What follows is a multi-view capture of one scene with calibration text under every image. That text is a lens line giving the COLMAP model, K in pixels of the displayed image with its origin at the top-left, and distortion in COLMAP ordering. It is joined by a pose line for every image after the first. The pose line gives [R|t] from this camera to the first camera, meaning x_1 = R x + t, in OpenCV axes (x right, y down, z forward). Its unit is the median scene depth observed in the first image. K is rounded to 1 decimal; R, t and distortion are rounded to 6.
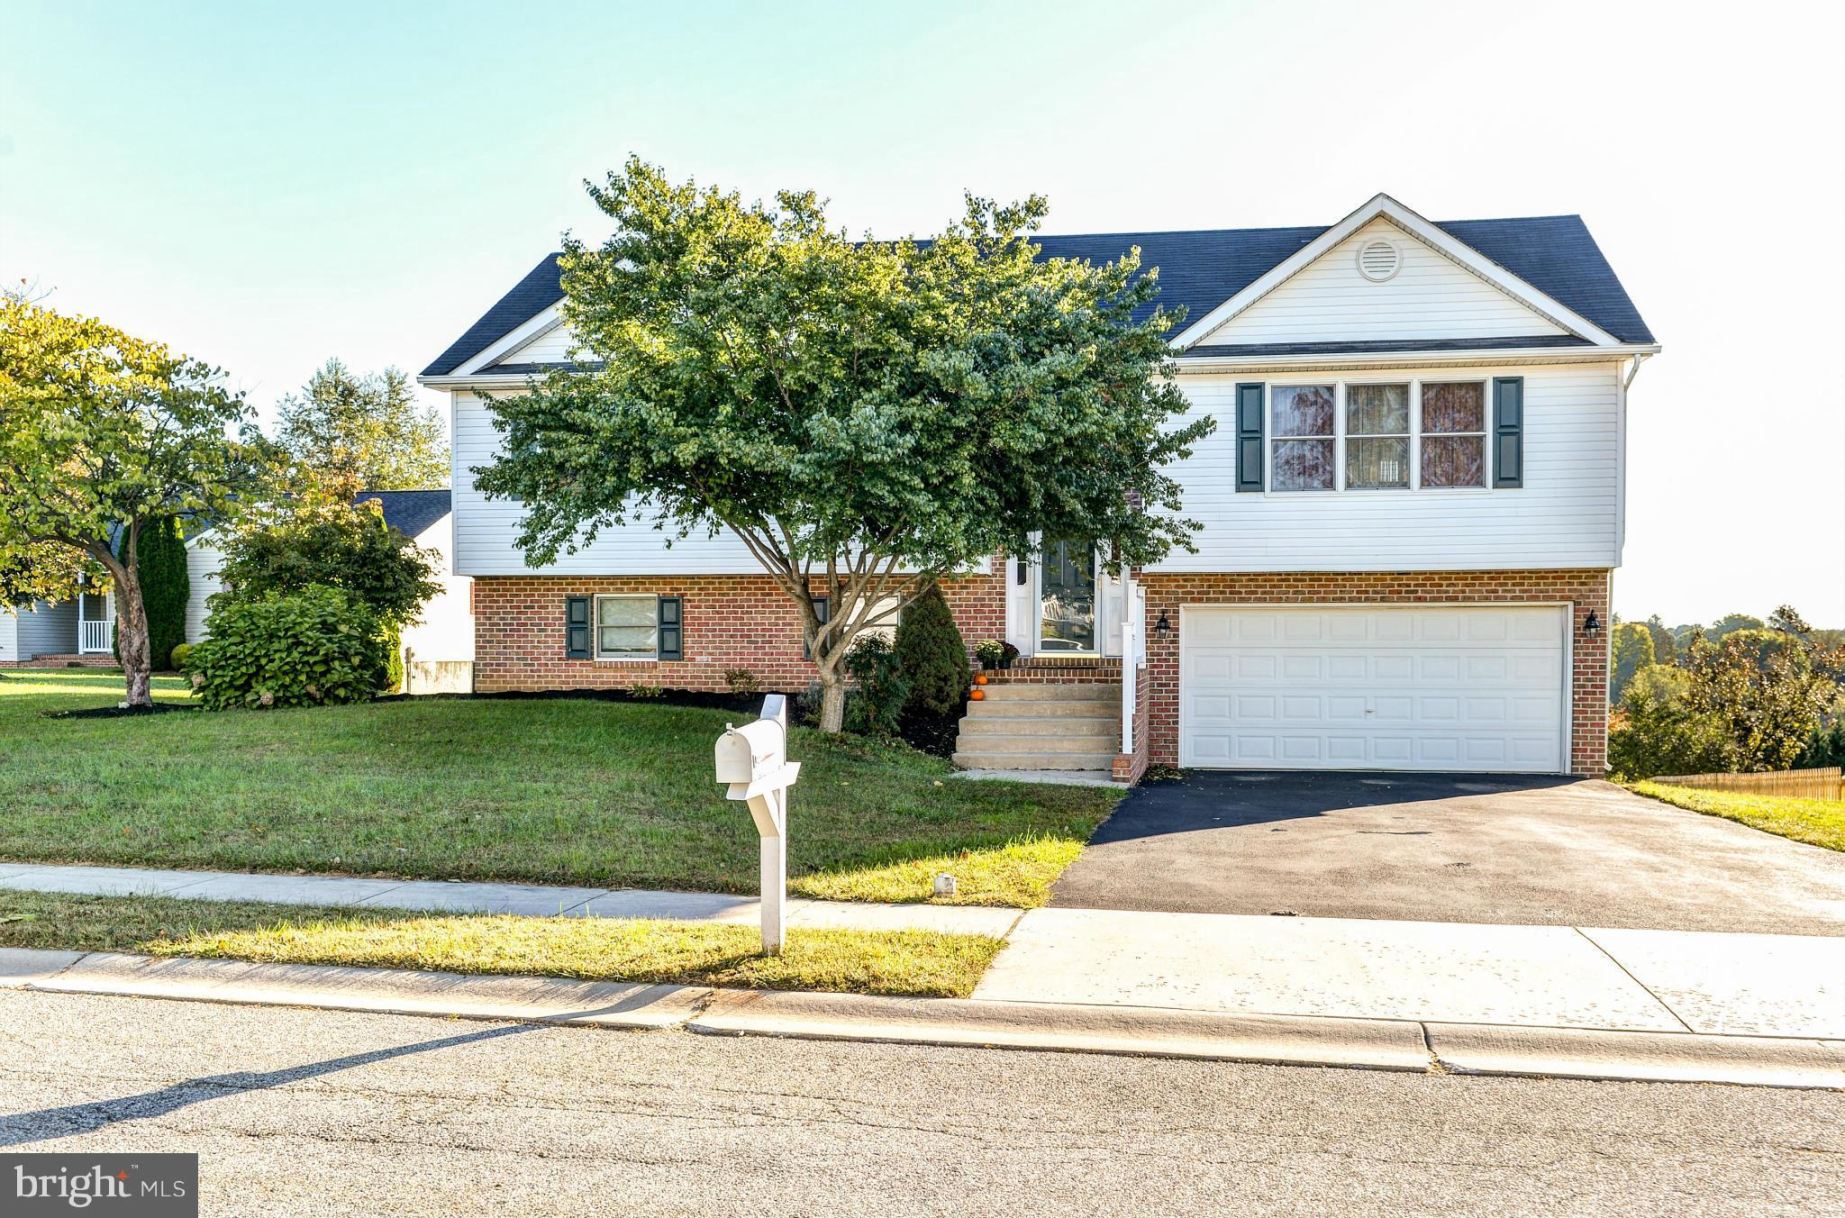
lens RADIAL K [[1745.3, 0, 922.5], [0, 1745.3, 609.0], [0, 0, 1]] dist [-0.011369, -0.007659]
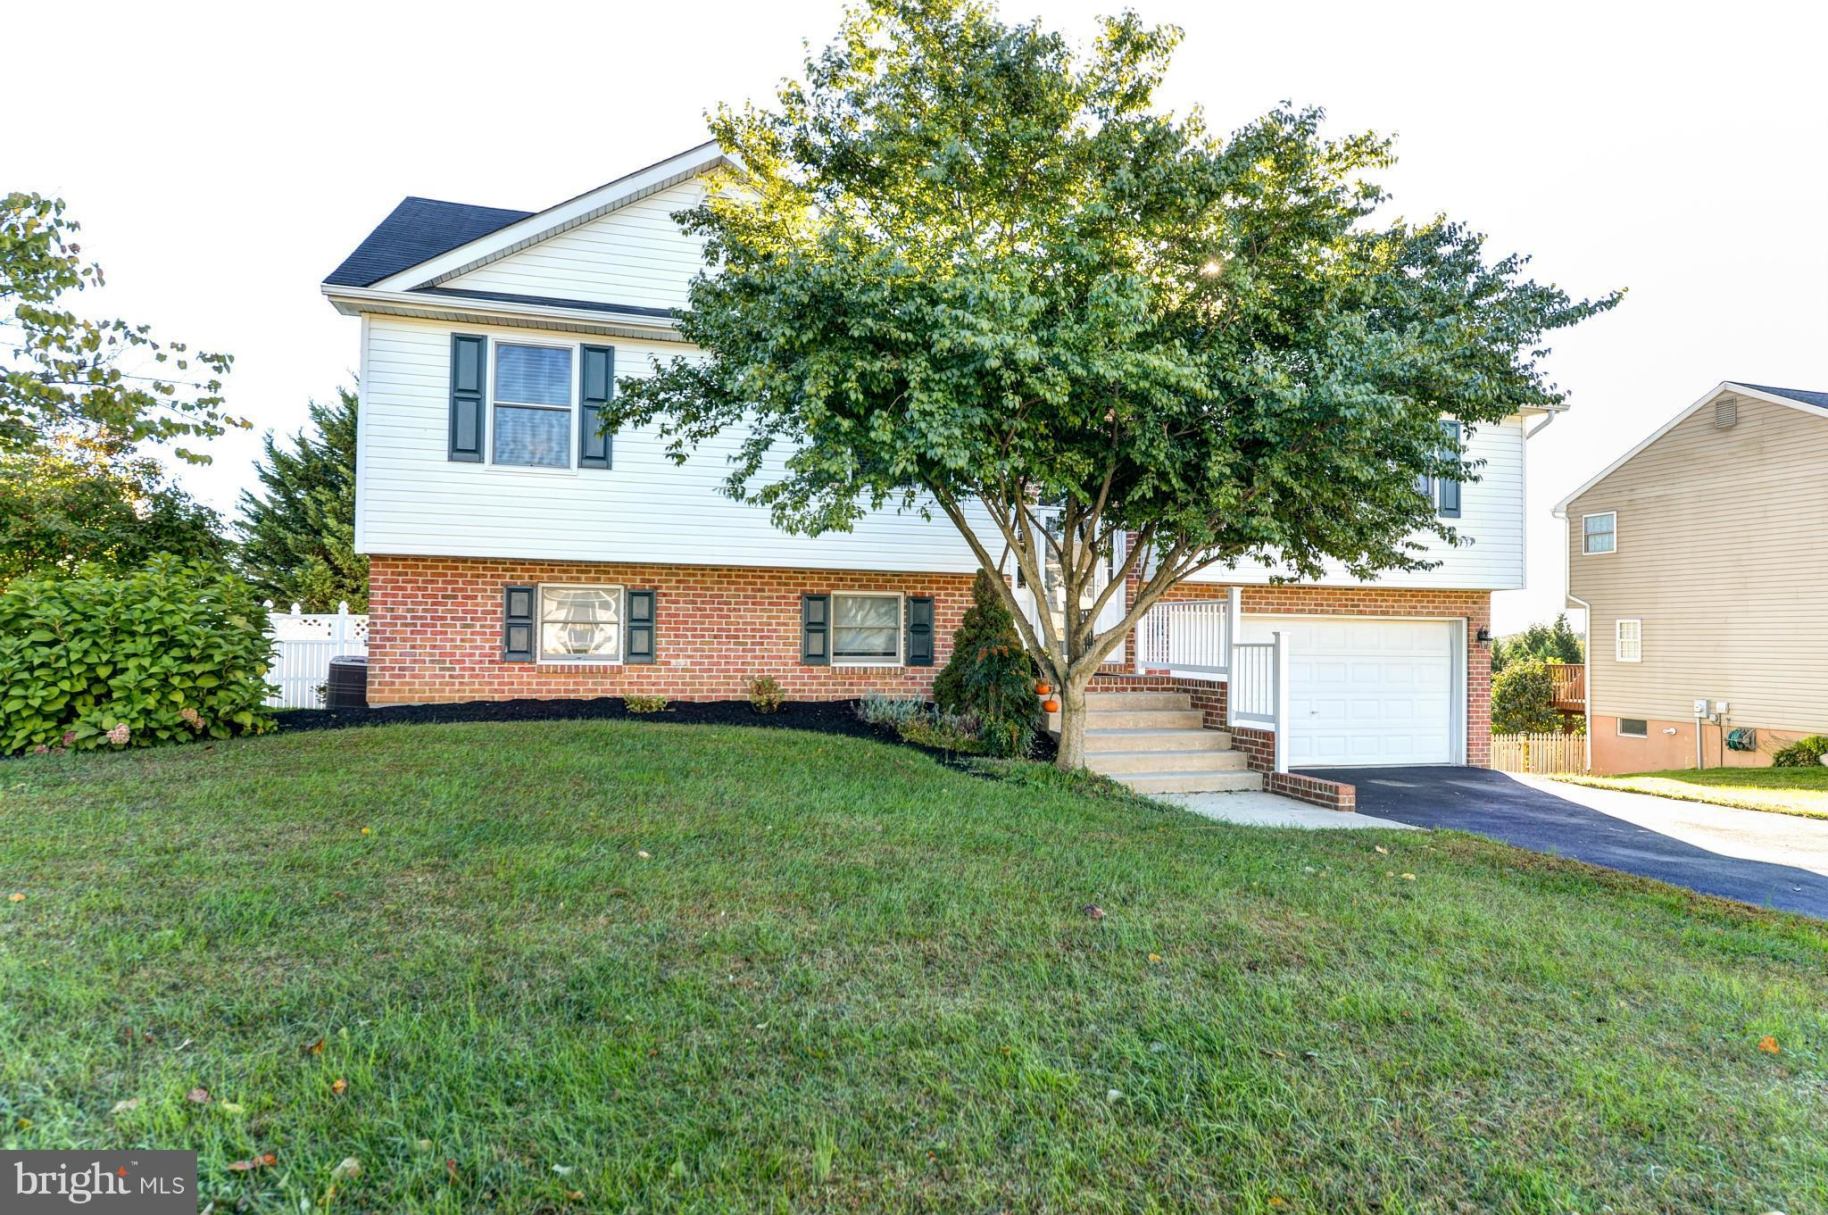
lens RADIAL K [[1091.3, 0, 919.6], [0, 1091.3, 580.8], [0, 0, 1]] dist [0.000165, -0.000779]
pose [[0.891688, 0.034856, 0.451306, -0.289999], [-0.022747, 0.999222, -0.032229, 0.003151], [-0.452078, 0.018472, 0.891787, 0.508722]]
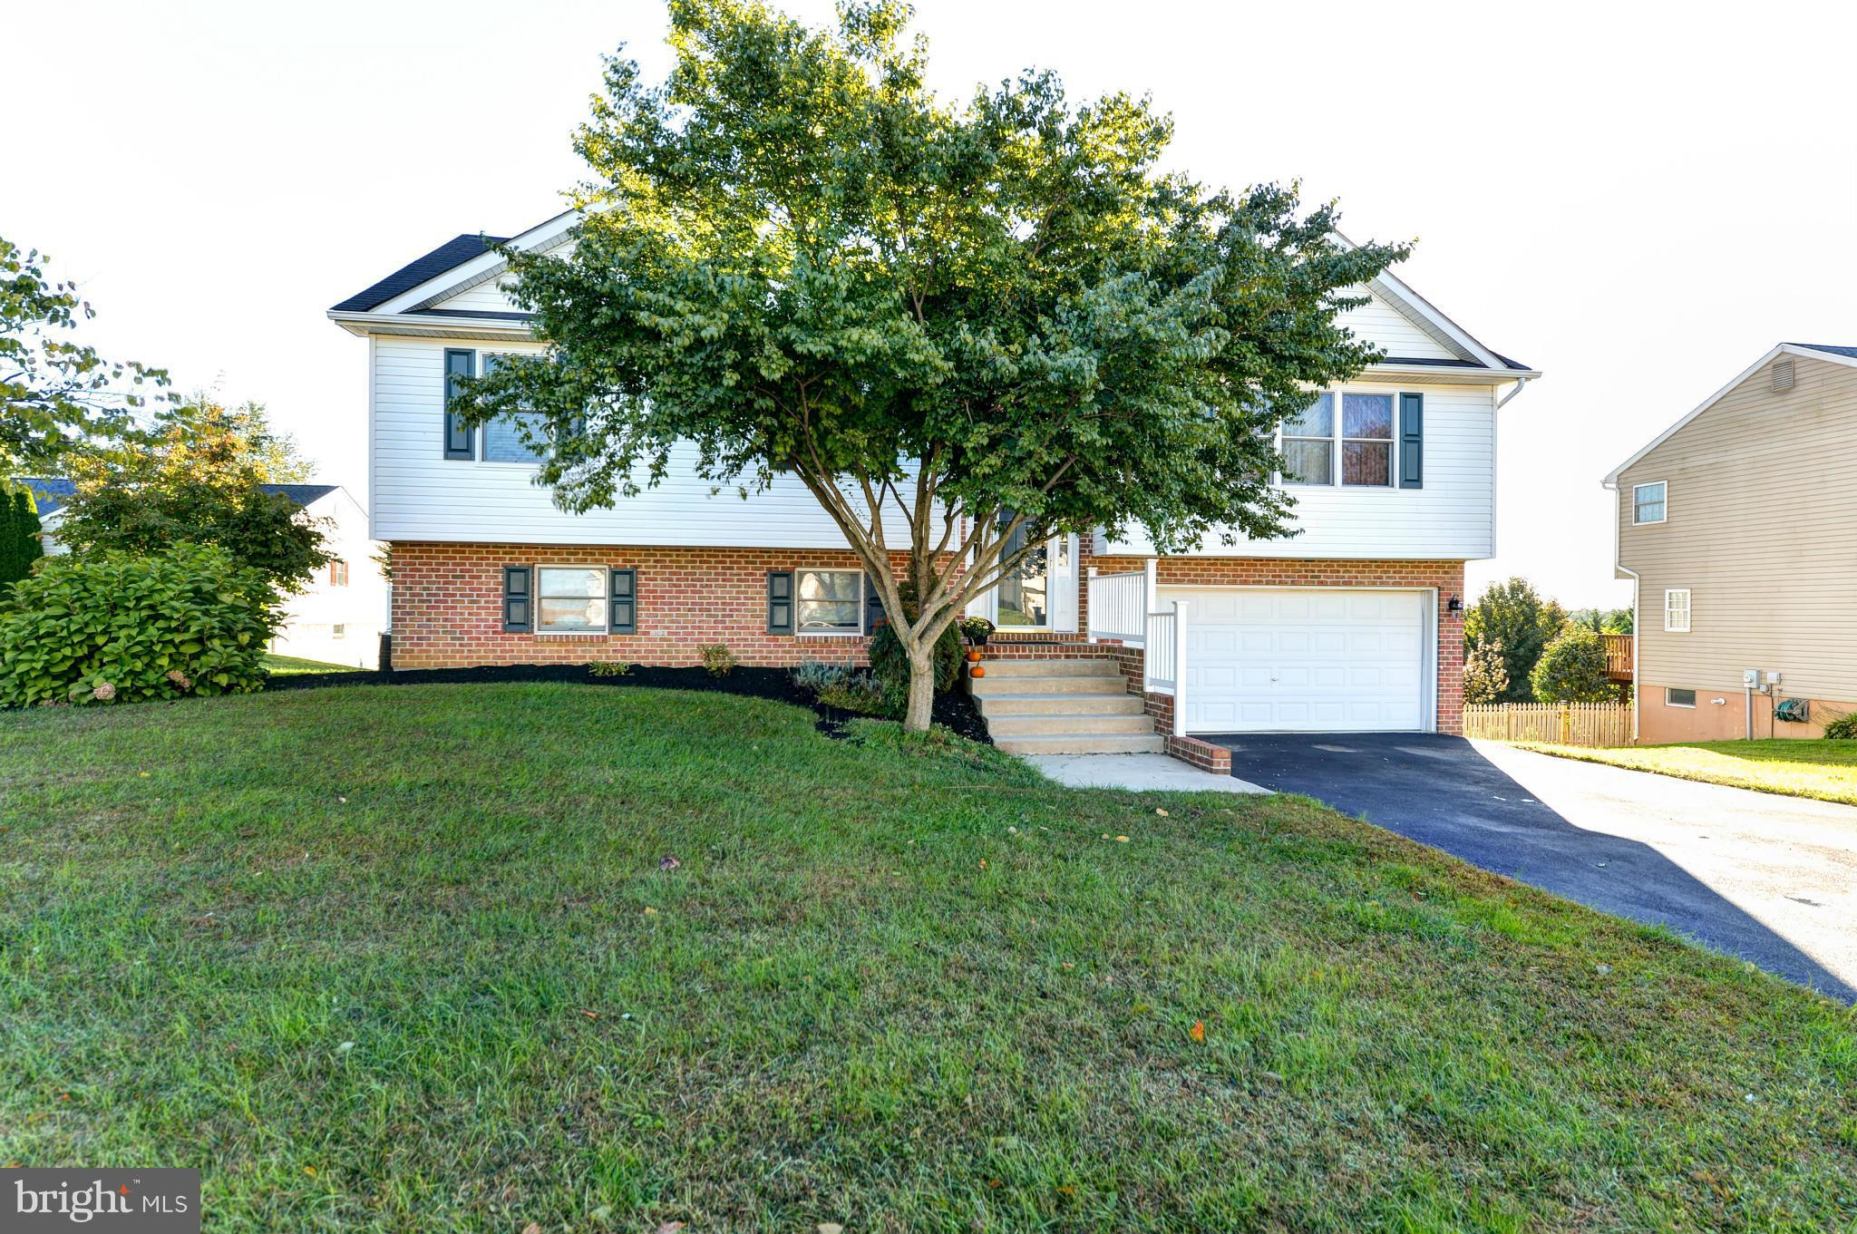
lens RADIAL K [[964.7, 0, 924.9], [0, 964.7, 593.5], [0, 0, 1]] dist [0.006133, 0.001024]
pose [[0.948937, 0.012957, 0.315200, -0.169363], [-0.014059, 0.999900, 0.001221, 0.004169], [-0.315153, -0.005590, 0.949024, 0.481313]]
